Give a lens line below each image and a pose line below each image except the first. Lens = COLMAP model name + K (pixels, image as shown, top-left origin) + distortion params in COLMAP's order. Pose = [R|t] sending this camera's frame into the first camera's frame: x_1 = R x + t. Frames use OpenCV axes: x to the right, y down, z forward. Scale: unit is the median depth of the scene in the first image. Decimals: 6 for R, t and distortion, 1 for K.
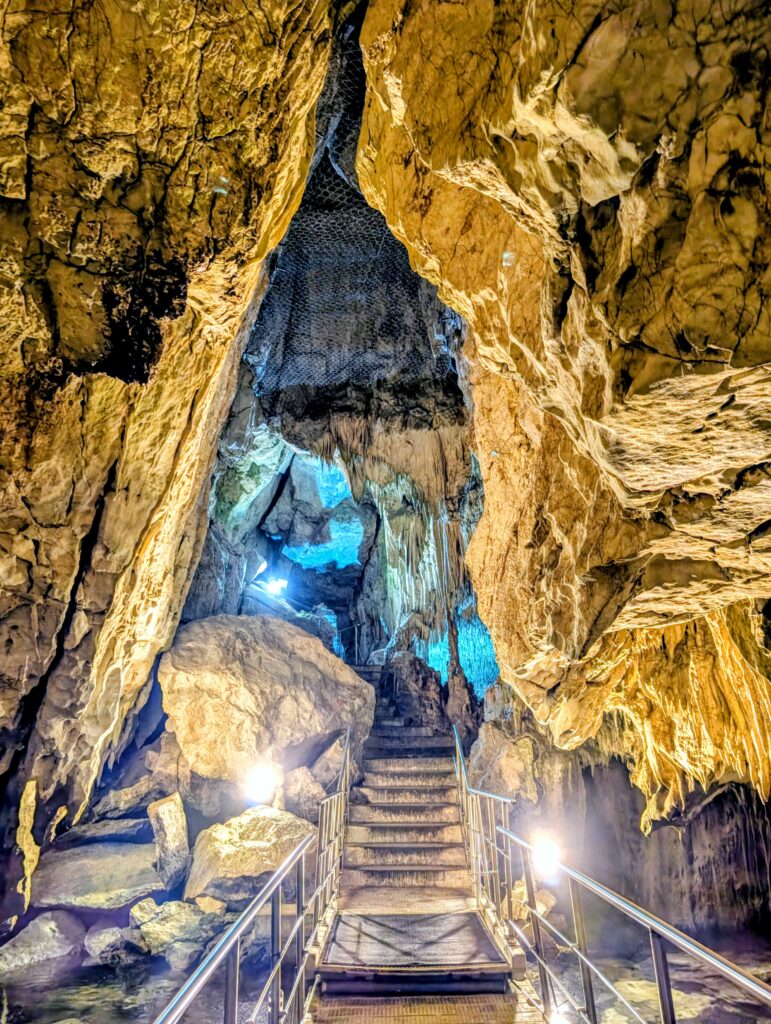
lens RADIAL K [[733.9, 0, 385.5], [0, 733.9, 512.0], [0, 0, 1]] dist [0.002382, 0.002304]
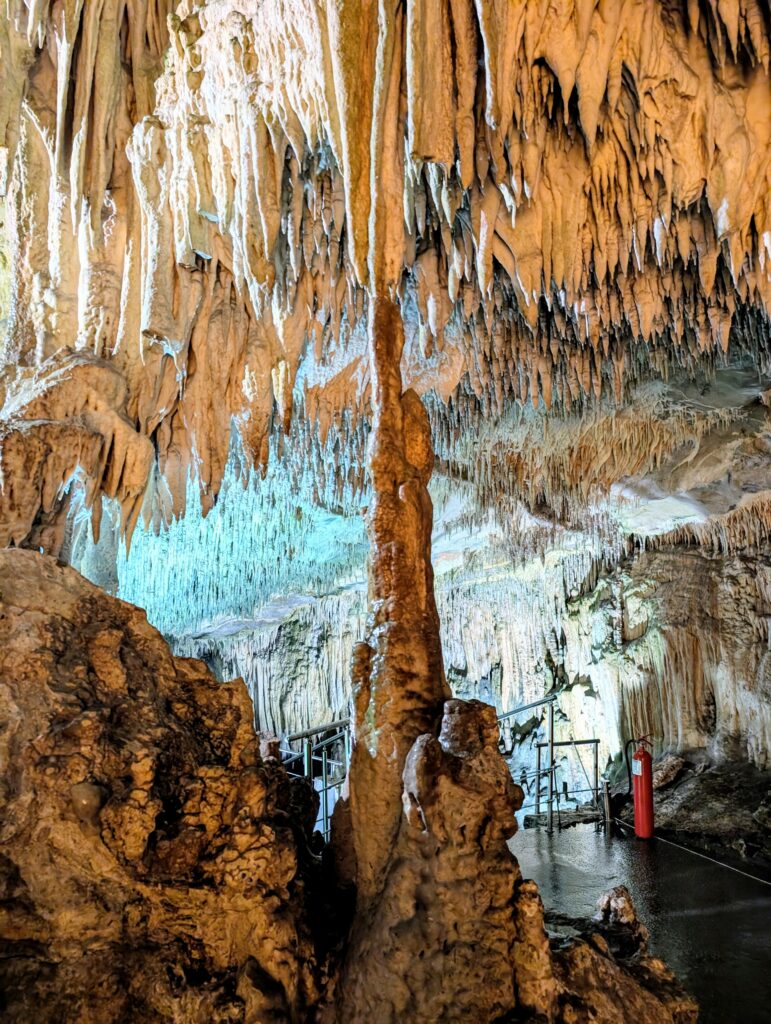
lens RADIAL K [[733.9, 0, 385.5], [0, 733.9, 512.0], [0, 0, 1]] dist [0.002382, 0.002304]
pose [[0.875248, 0.081117, 0.476823, 0.018885], [-0.149716, 0.982855, 0.107613, 0.144763], [-0.459919, -0.165576, 0.872387, 0.781925]]
